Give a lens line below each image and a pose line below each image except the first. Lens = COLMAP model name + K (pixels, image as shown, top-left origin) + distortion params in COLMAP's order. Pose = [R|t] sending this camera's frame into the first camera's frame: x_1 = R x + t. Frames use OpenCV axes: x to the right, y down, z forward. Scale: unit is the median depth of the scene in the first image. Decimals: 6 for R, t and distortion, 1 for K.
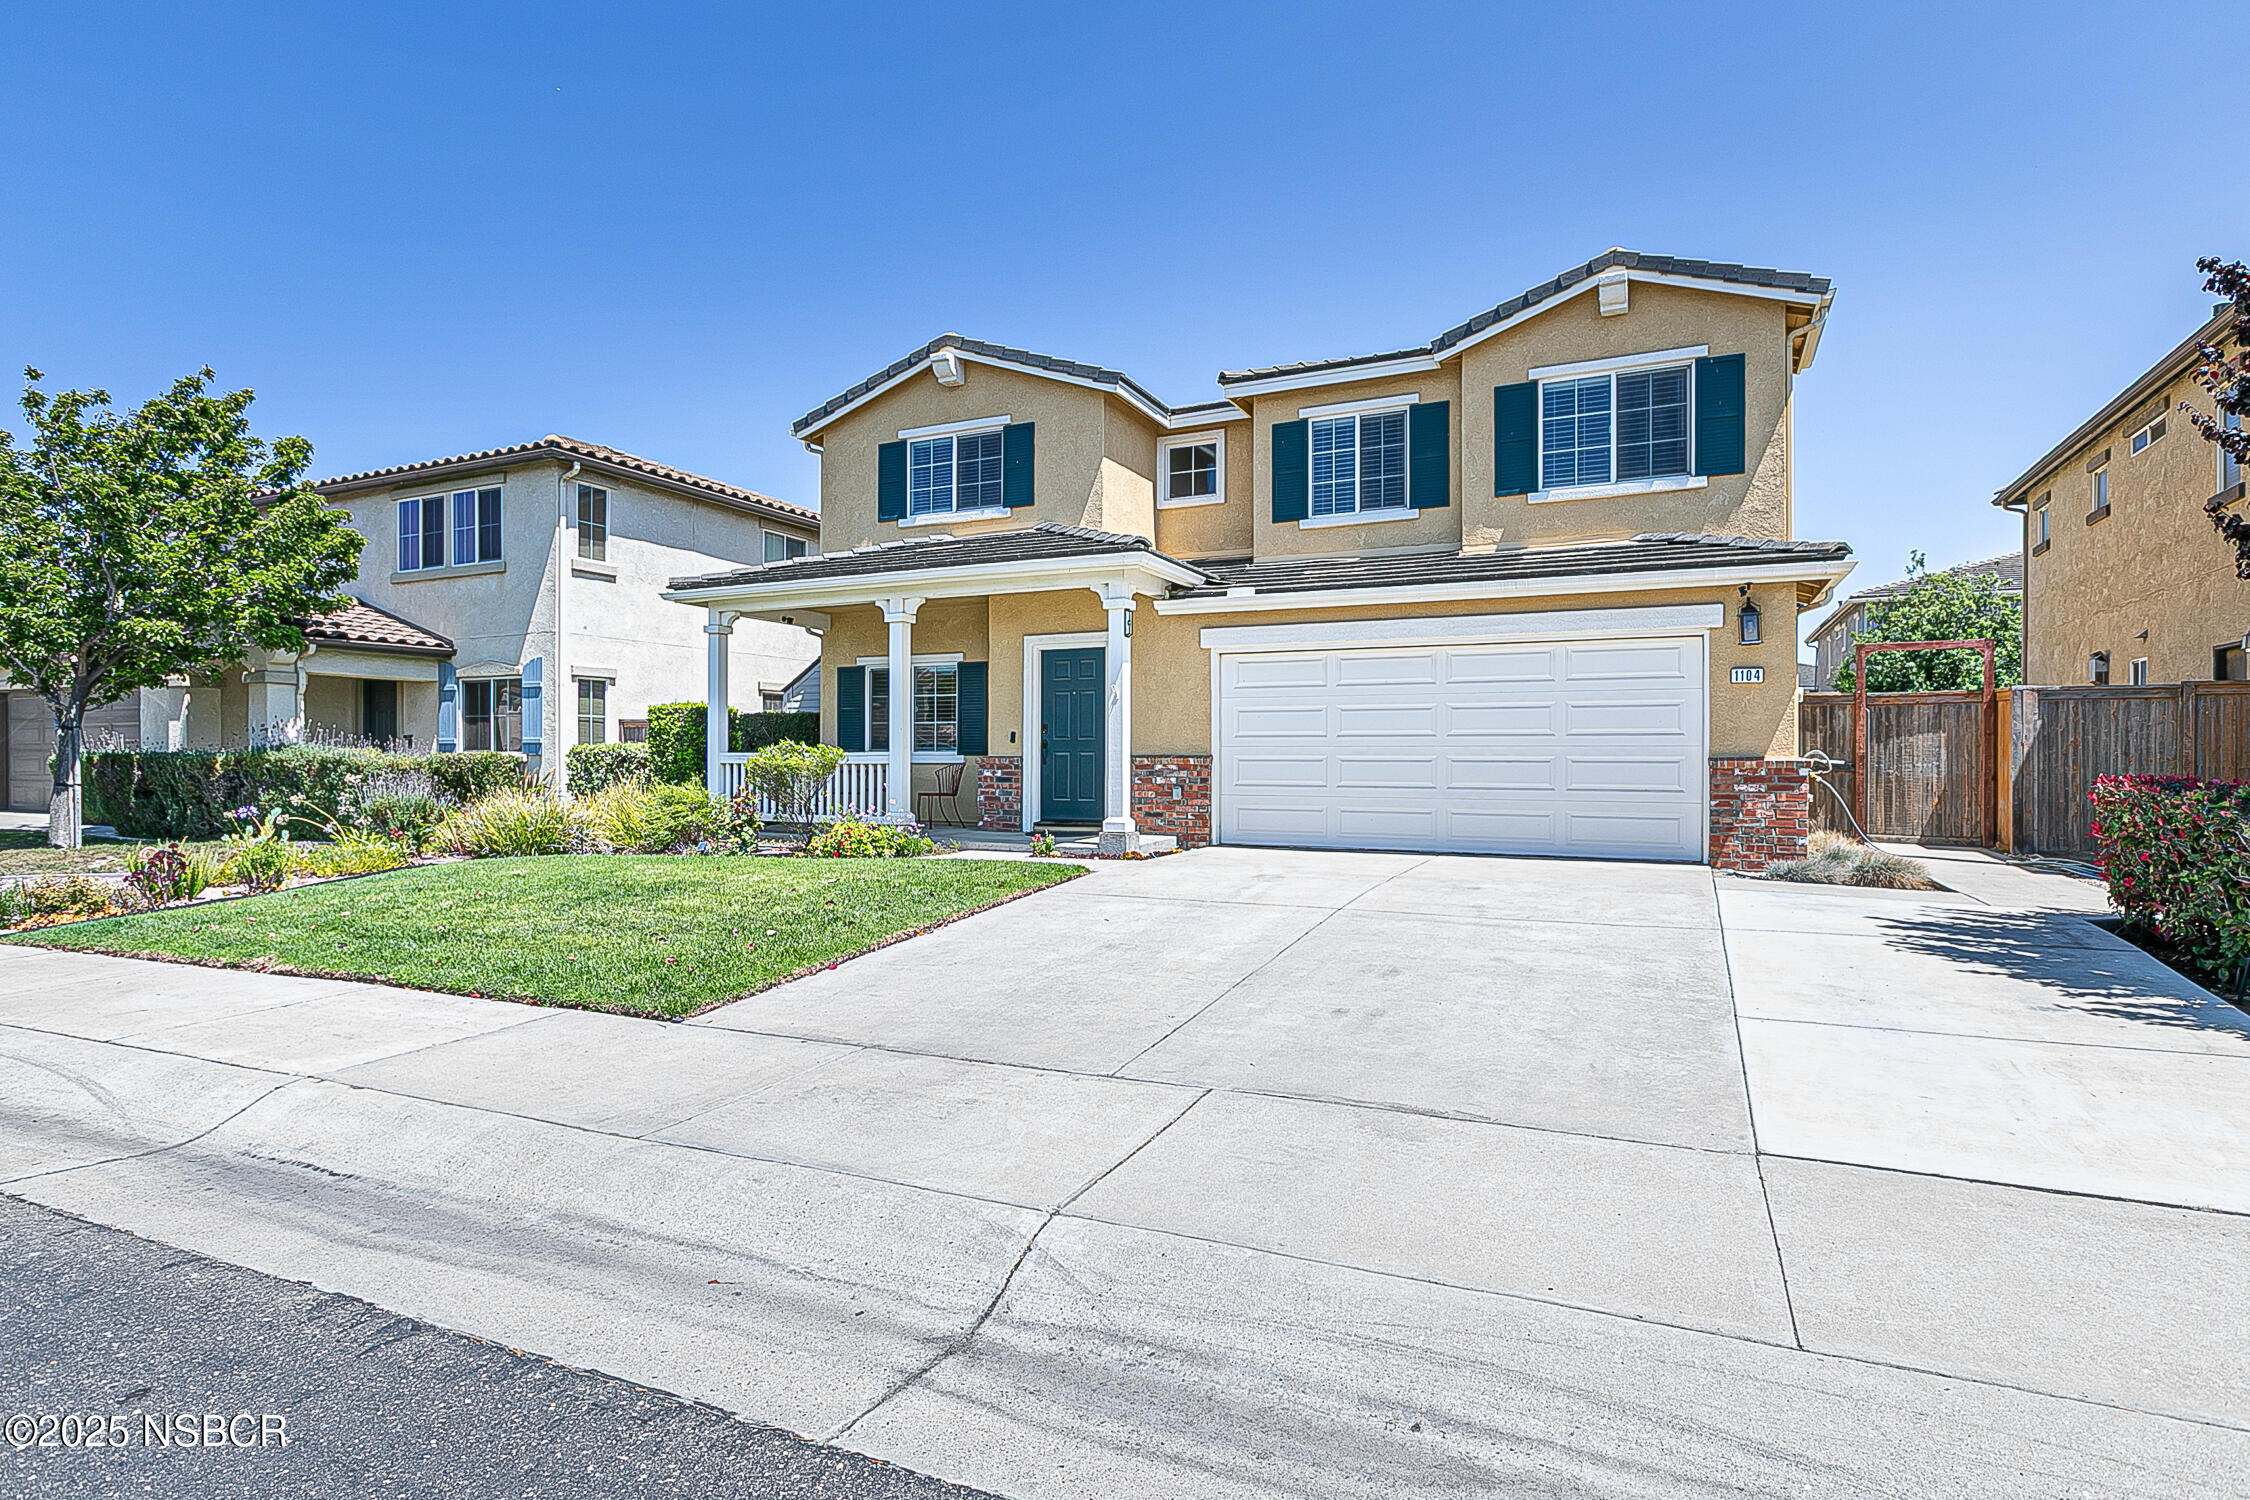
lens RADIAL K [[1159.3, 0, 1125.5], [0, 1159.3, 749.9], [0, 0, 1]] dist [0.000483, 0.002278]
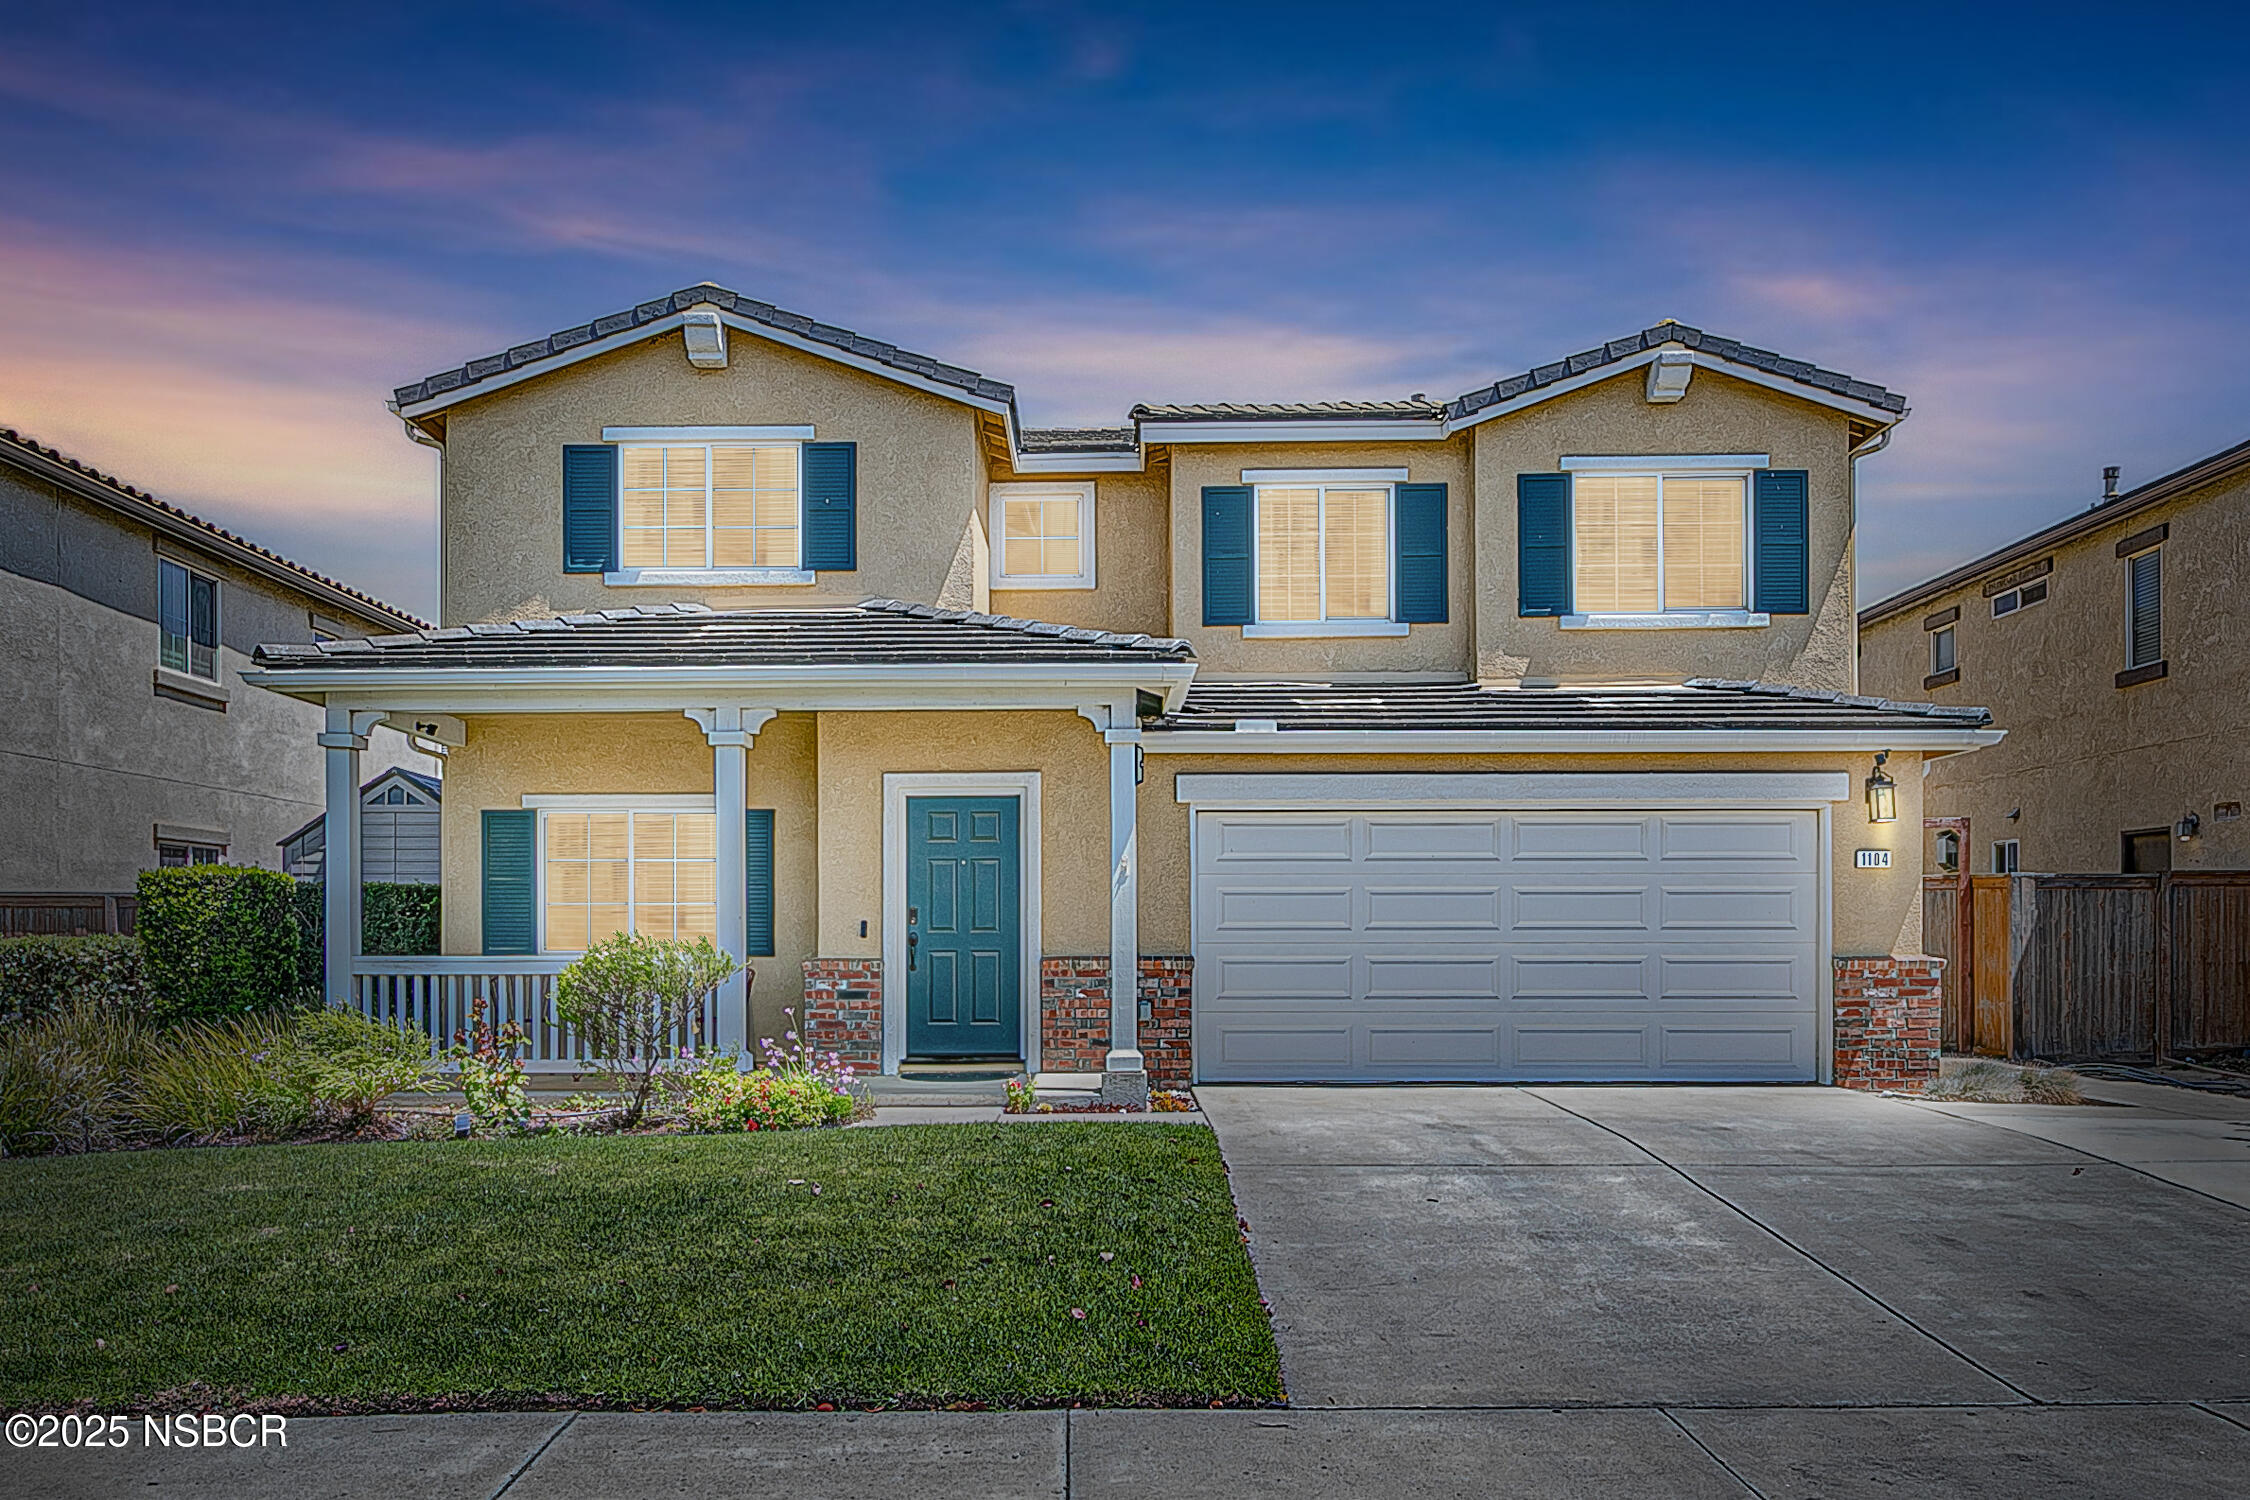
lens RADIAL K [[1684.3, 0, 1123.3], [0, 1684.3, 935.2], [0, 0, 1]] dist [0.002129, 0.001050]
pose [[0.910572, -0.003065, 0.413339, -0.382249], [0.001413, 0.999990, 0.004302, -0.012248], [-0.413348, -0.003334, 0.910567, 0.090336]]
